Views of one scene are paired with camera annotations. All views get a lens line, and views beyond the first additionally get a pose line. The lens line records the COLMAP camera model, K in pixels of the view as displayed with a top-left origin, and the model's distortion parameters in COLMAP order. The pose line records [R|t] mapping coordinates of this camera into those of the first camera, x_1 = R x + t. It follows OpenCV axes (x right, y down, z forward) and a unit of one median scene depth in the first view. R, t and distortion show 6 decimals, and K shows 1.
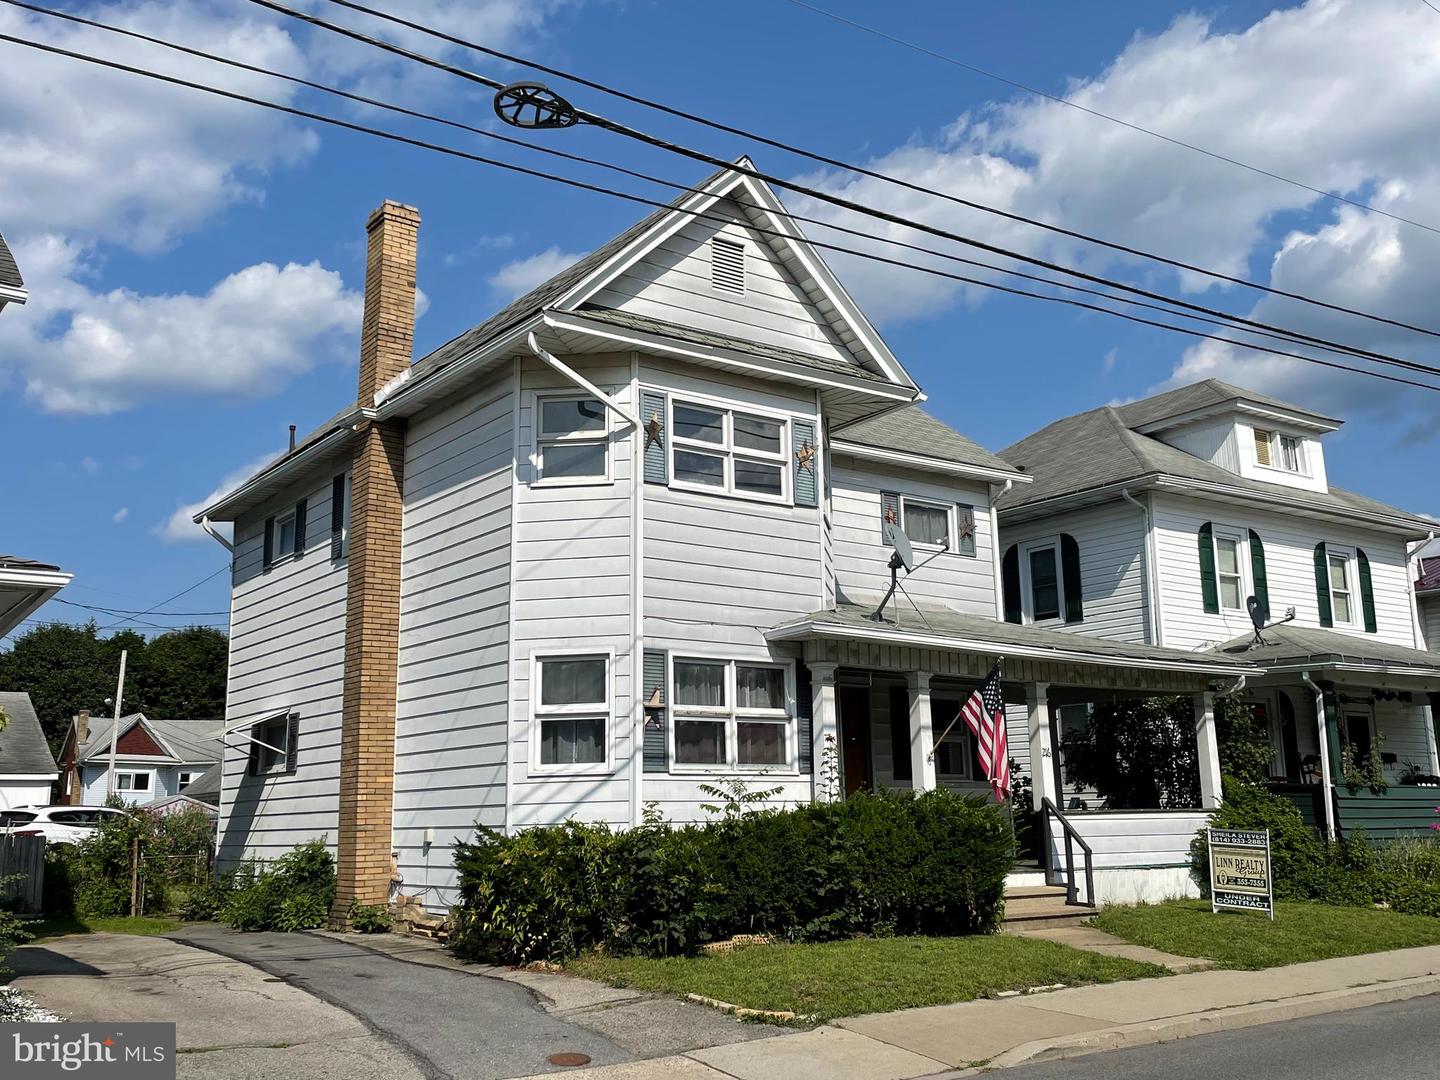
lens RADIAL K [[1402.4, 0, 723.1], [0, 1402.4, 532.2], [0, 0, 1]] dist [0.137489, -0.239812]
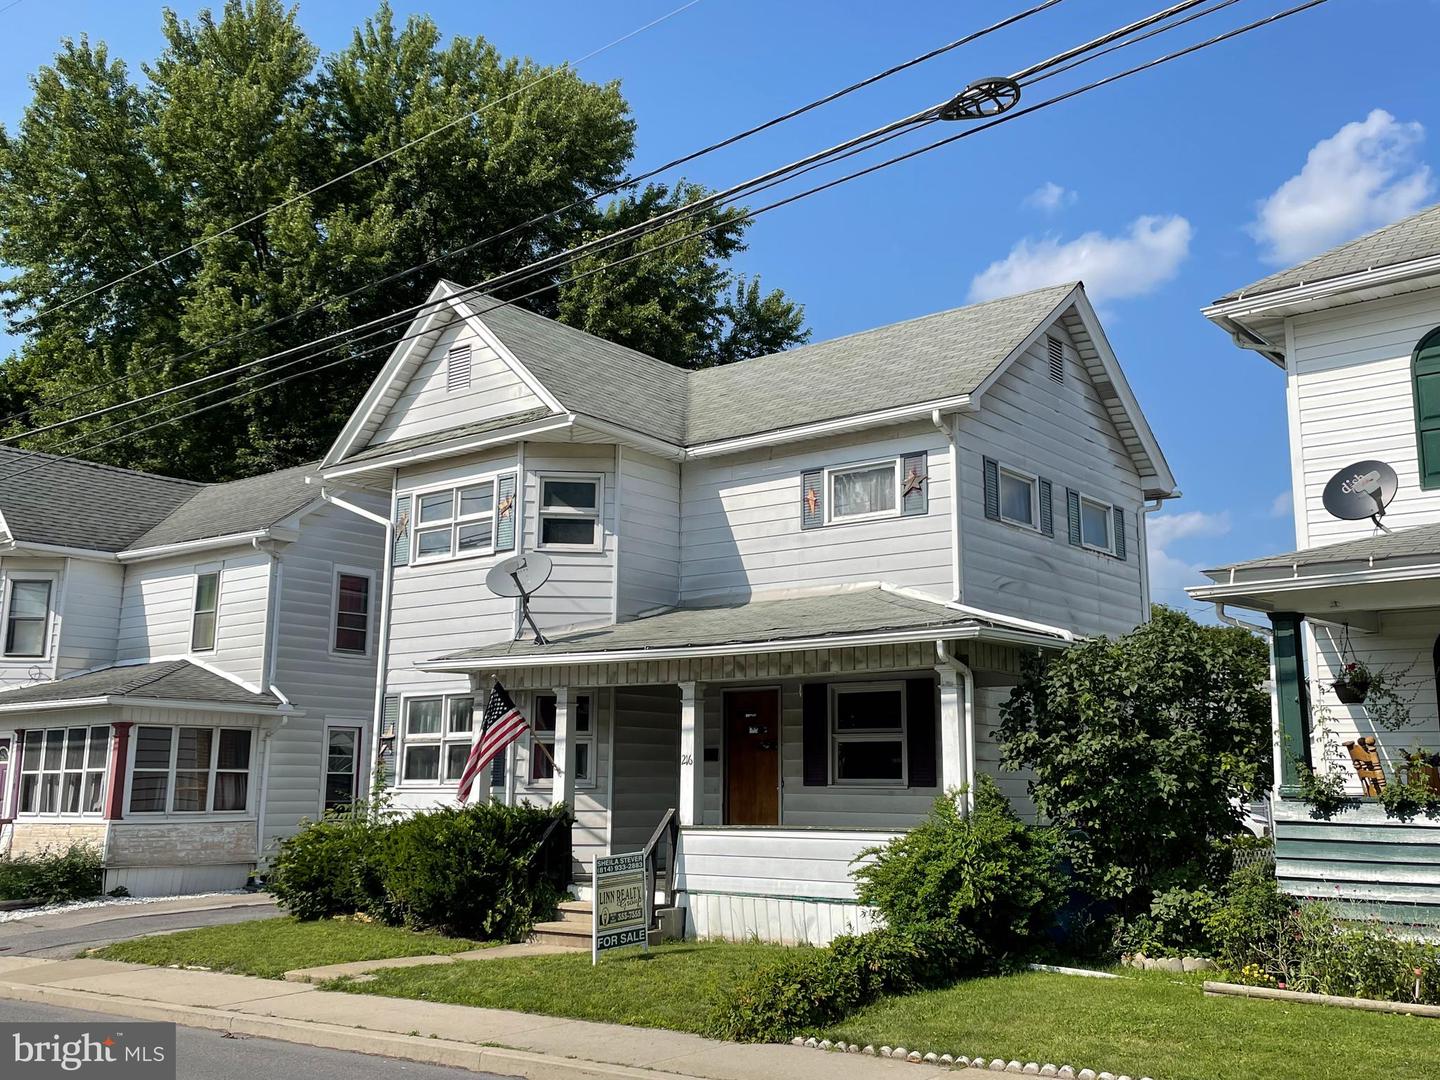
lens RADIAL K [[1402.4, 0, 723.1], [0, 1402.4, 532.2], [0, 0, 1]] dist [0.137489, -0.239812]
pose [[0.263837, -0.158731, -0.951417, 1.222963], [0.182904, 0.976704, -0.112229, 0.130328], [0.947067, -0.144408, 0.286723, 0.862302]]
